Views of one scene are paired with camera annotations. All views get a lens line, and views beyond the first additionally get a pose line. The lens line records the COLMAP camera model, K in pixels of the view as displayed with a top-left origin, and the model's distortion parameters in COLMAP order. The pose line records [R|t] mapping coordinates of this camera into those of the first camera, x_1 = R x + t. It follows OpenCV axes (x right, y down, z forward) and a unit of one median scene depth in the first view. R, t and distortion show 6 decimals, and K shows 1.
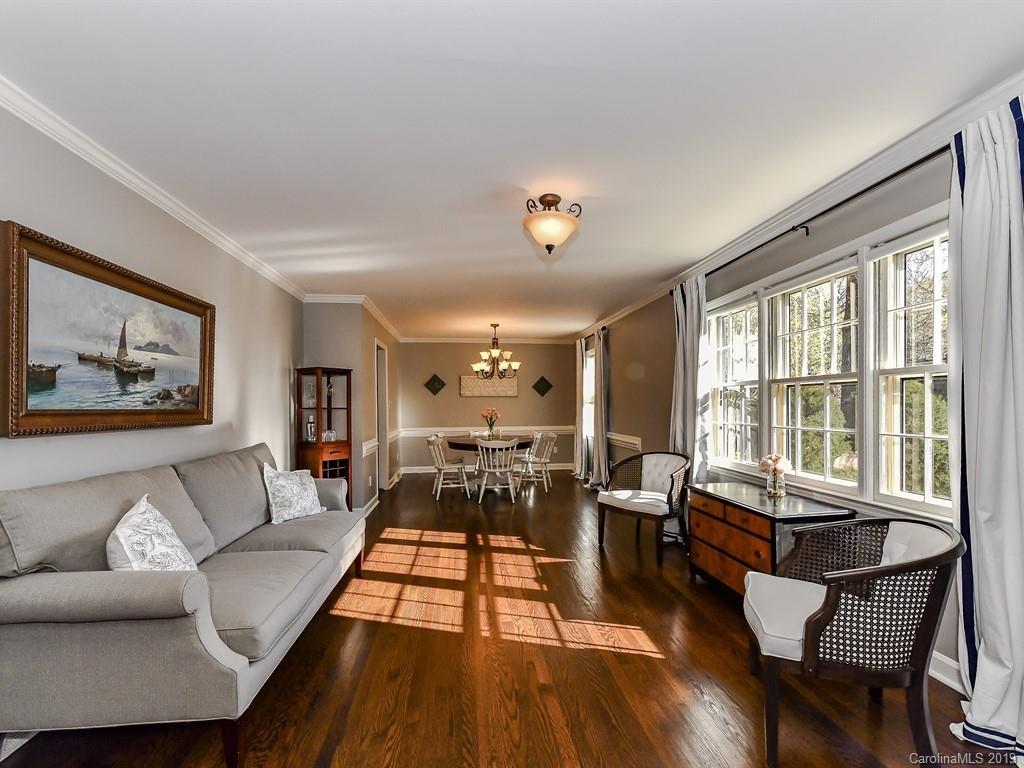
lens RADIAL K [[459.0, 0, 520.0], [0, 459.0, 414.3], [0, 0, 1]] dist [0.014664, -0.003904]
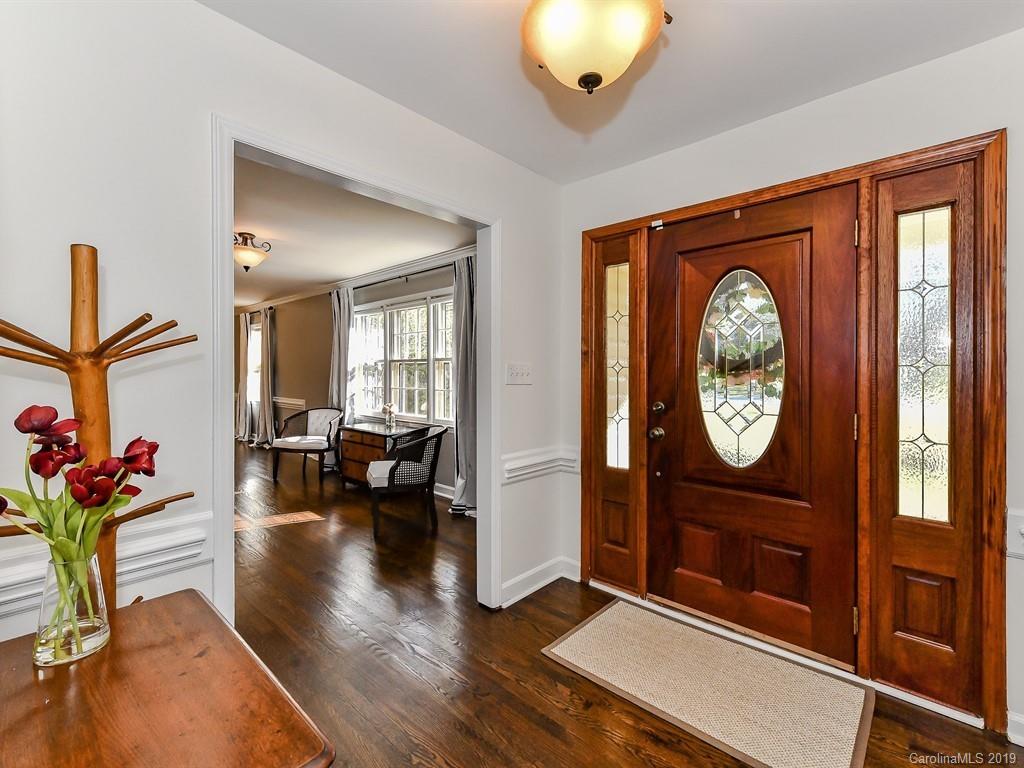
lens RADIAL K [[459.0, 0, 512.0], [0, 459.0, 377.9], [0, 0, 1]] dist [0.014664, -0.003904]
pose [[0.766487, 0.006619, 0.642225, -0.176549], [0.000679, 0.999938, -0.011116, 0.008565], [-0.642259, 0.008957, 0.766435, -0.522161]]
